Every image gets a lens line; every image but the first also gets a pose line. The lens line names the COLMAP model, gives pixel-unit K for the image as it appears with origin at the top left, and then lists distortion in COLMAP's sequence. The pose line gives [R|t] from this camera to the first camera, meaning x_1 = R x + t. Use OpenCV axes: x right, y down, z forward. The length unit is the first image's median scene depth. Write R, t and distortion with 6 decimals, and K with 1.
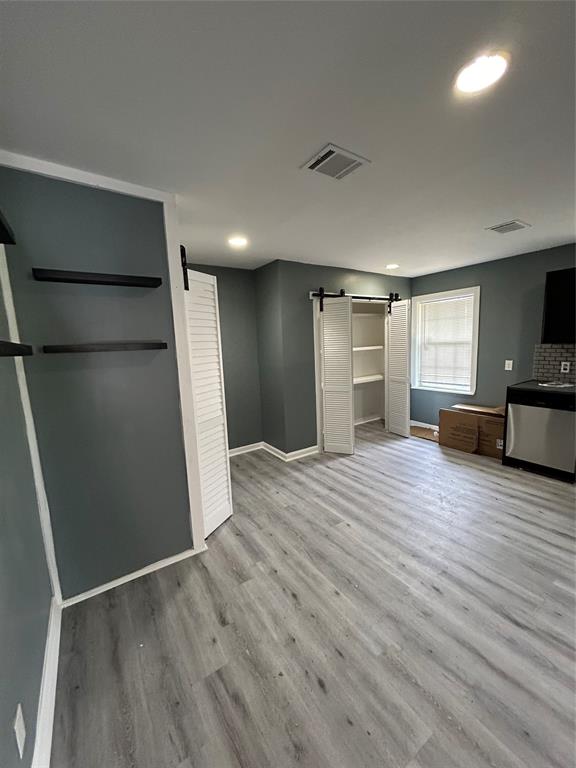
lens RADIAL K [[309.1, 0, 287.1], [0, 309.1, 382.7], [0, 0, 1]] dist [-0.002079, 0.000132]
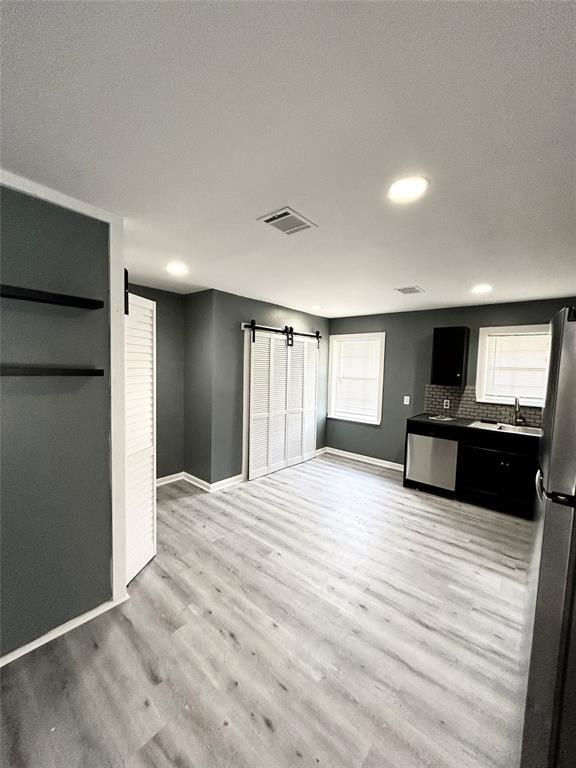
lens RADIAL K [[308.4, 0, 288.0], [0, 308.4, 384.0], [0, 0, 1]] dist [-0.000880, -0.000295]
pose [[0.959751, 0.048135, 0.276698, -0.104423], [-0.027545, 0.996586, -0.077827, -0.028131], [-0.279500, 0.067073, 0.957800, -0.030768]]
